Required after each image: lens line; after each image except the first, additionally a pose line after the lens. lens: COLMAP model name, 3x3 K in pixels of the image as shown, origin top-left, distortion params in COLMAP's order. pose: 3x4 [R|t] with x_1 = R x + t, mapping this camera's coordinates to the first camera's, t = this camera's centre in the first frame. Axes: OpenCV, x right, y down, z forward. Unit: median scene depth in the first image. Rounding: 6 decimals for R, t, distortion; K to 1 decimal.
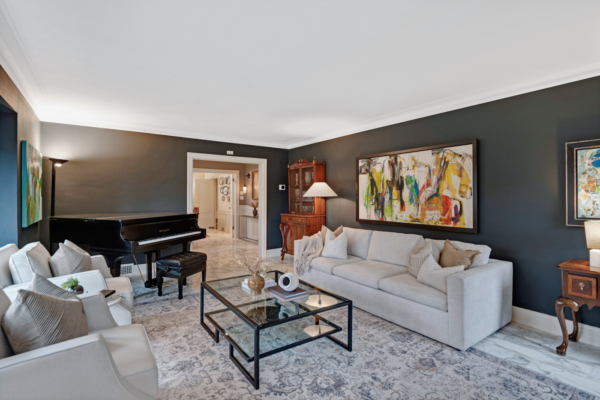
lens RADIAL K [[300.6, 0, 300.3], [0, 300.6, 196.9], [0, 0, 1]] dist [-0.008905, -0.002953]
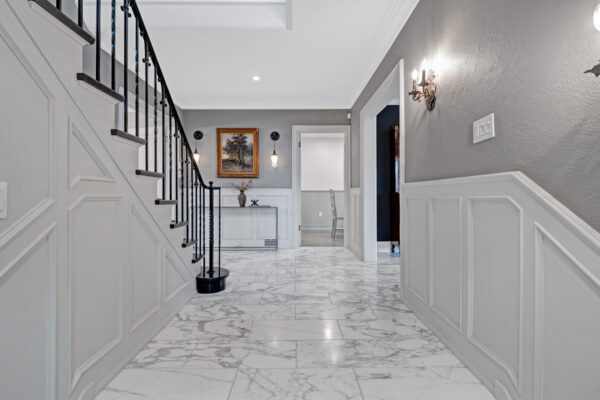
lens RADIAL K [[300.6, 0, 297.8], [0, 300.6, 195.2], [0, 0, 1]] dist [-0.008905, -0.002953]
pose [[0.563438, -0.004148, 0.826148, -0.521658], [0.001893, 0.999991, 0.003730, 0.038438], [-0.826156, -0.000538, 0.563441, 0.521200]]
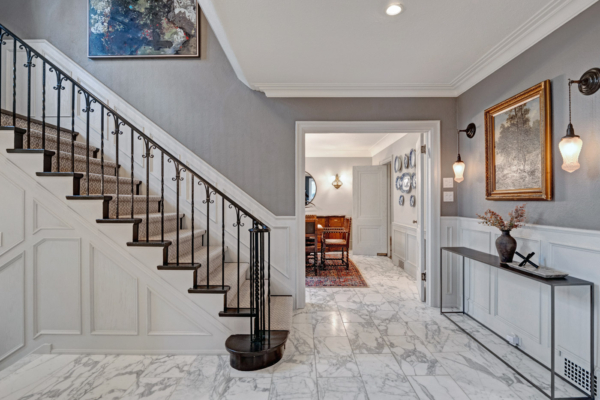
lens RADIAL K [[300.6, 0, 298.9], [0, 300.6, 203.0], [0, 0, 1]] dist [-0.008905, -0.002953]
pose [[0.816064, -0.003463, -0.577951, -0.132670], [0.005999, 0.999979, 0.002479, 0.008875], [0.577930, -0.005490, 0.816068, 0.601076]]
